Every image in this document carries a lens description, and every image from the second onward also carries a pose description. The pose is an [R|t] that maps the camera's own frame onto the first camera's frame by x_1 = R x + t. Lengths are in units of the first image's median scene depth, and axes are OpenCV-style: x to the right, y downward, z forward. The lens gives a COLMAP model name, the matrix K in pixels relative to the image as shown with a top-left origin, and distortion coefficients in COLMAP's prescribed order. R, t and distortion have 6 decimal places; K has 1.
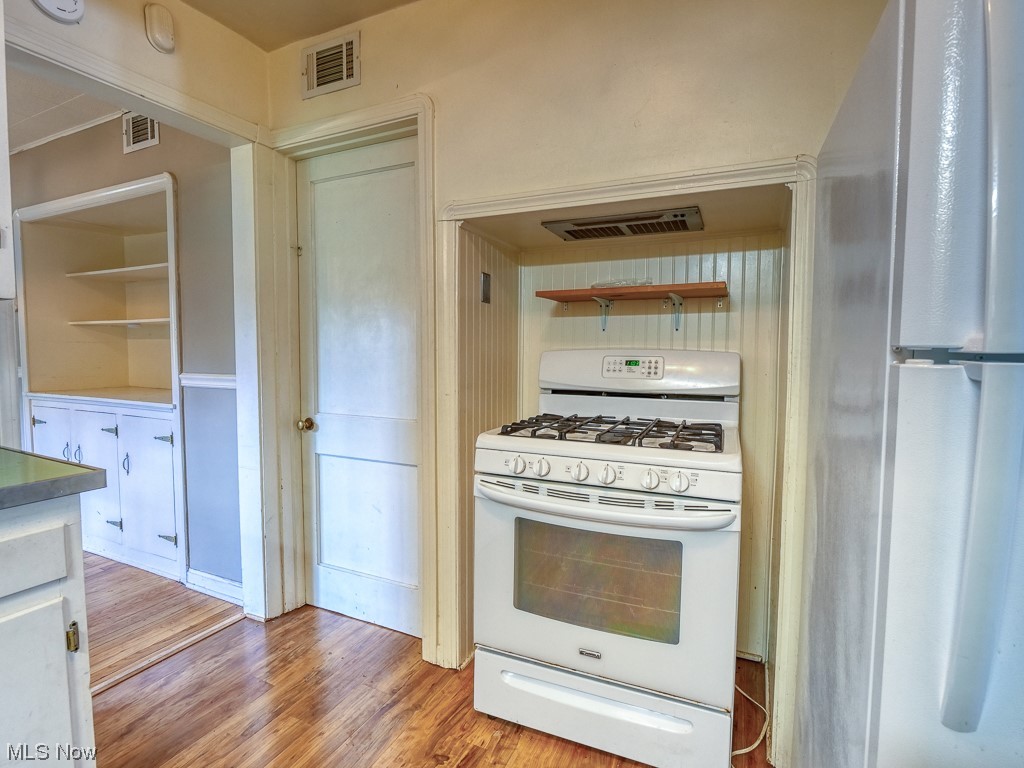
lens RADIAL K [[506.4, 0, 511.5], [0, 506.4, 377.5], [0, 0, 1]] dist [-0.013170, -0.000053]
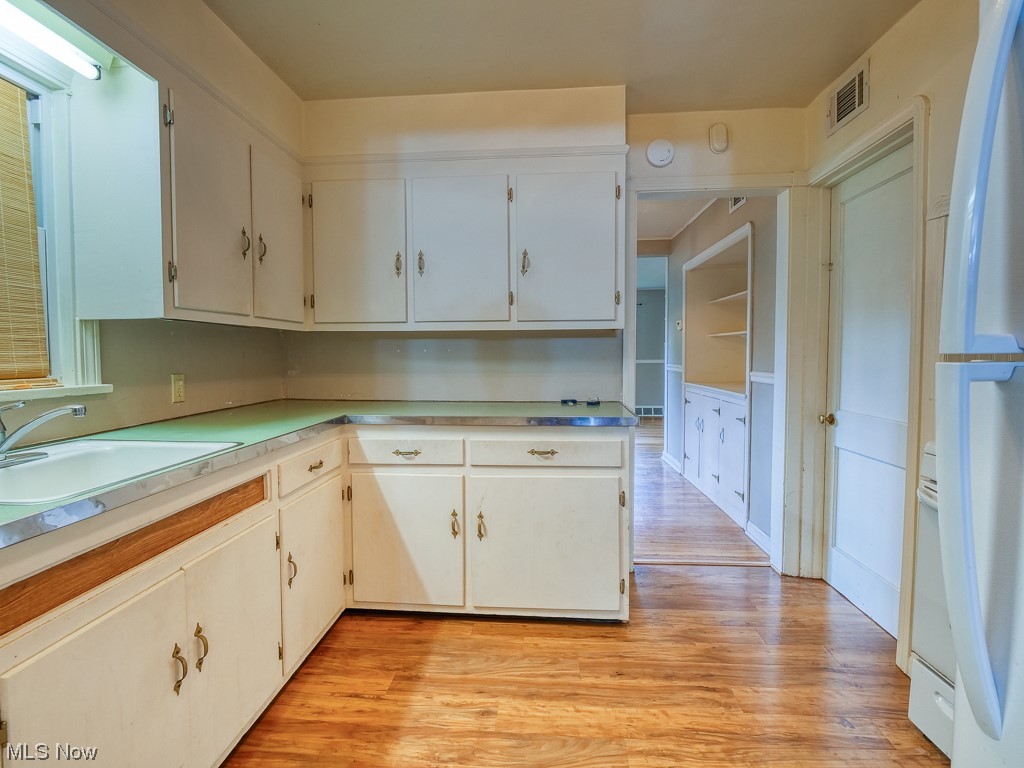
lens RADIAL K [[506.4, 0, 511.5], [0, 506.4, 377.5], [0, 0, 1]] dist [-0.013170, -0.000053]
pose [[0.359268, 0.038519, -0.932439, 0.394072], [-0.046369, 0.998651, 0.023388, 0.006154], [0.932082, 0.034833, 0.360569, -0.072134]]
